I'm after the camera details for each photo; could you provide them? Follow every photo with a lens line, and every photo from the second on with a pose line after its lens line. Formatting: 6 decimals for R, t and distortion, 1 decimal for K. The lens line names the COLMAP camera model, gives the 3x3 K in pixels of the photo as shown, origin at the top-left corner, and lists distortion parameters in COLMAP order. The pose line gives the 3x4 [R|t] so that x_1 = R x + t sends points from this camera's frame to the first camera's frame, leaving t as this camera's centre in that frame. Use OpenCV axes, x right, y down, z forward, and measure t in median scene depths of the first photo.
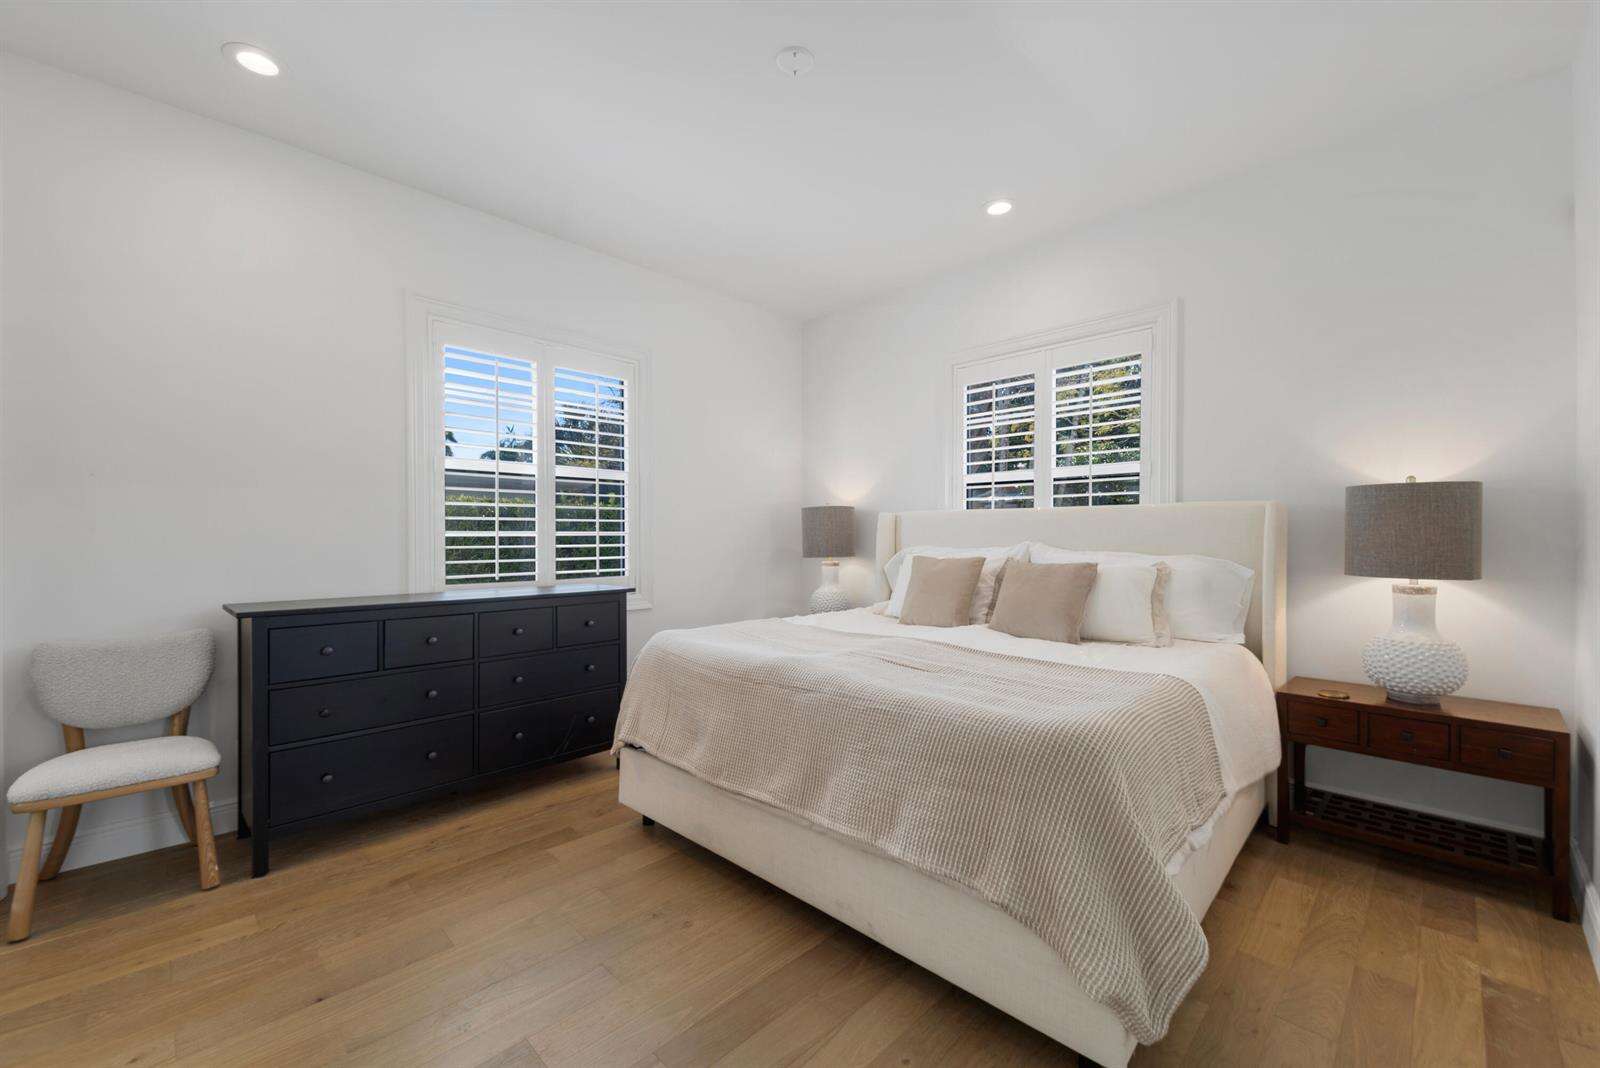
lens RADIAL K [[636.0, 0, 799.7], [0, 636.0, 544.6], [0, 0, 1]] dist [0.022725, -0.000065]
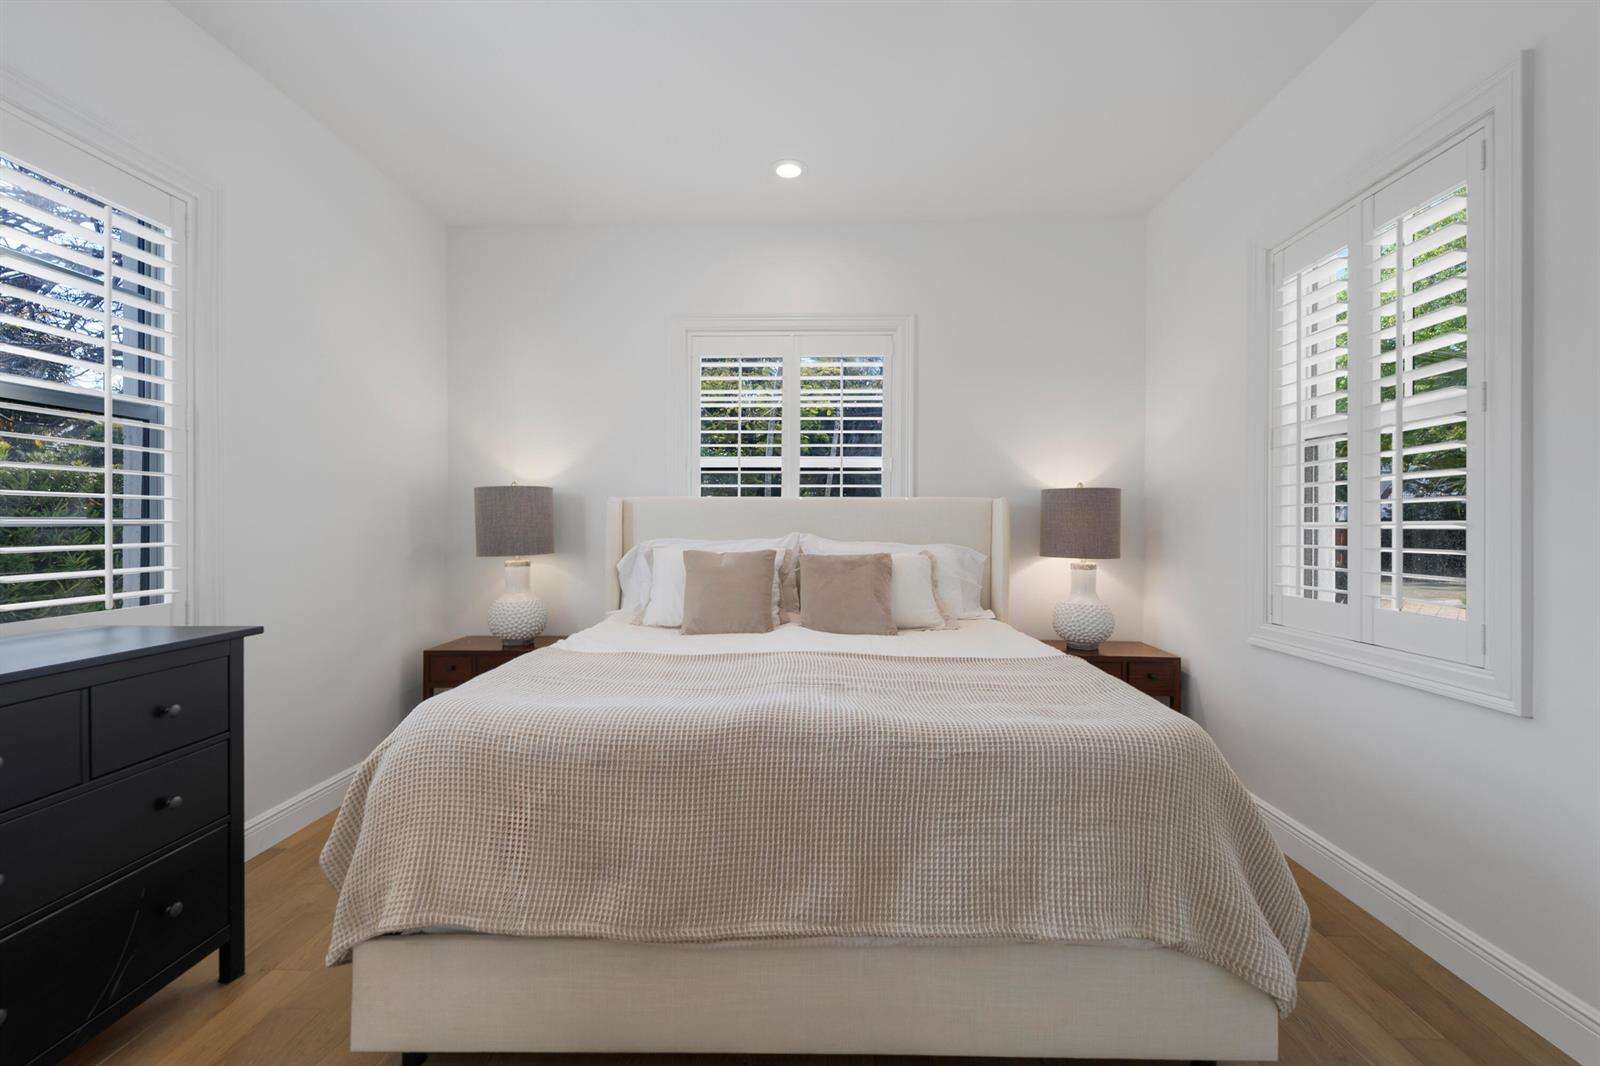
lens RADIAL K [[638.7, 0, 800.0], [0, 638.7, 533.0], [0, 0, 1]] dist [0.015906, -0.000043]
pose [[0.733197, -0.007705, 0.679972, -0.296888], [0.008074, 0.999964, 0.002625, -0.006695], [-0.679968, 0.003566, 0.733233, 0.306259]]
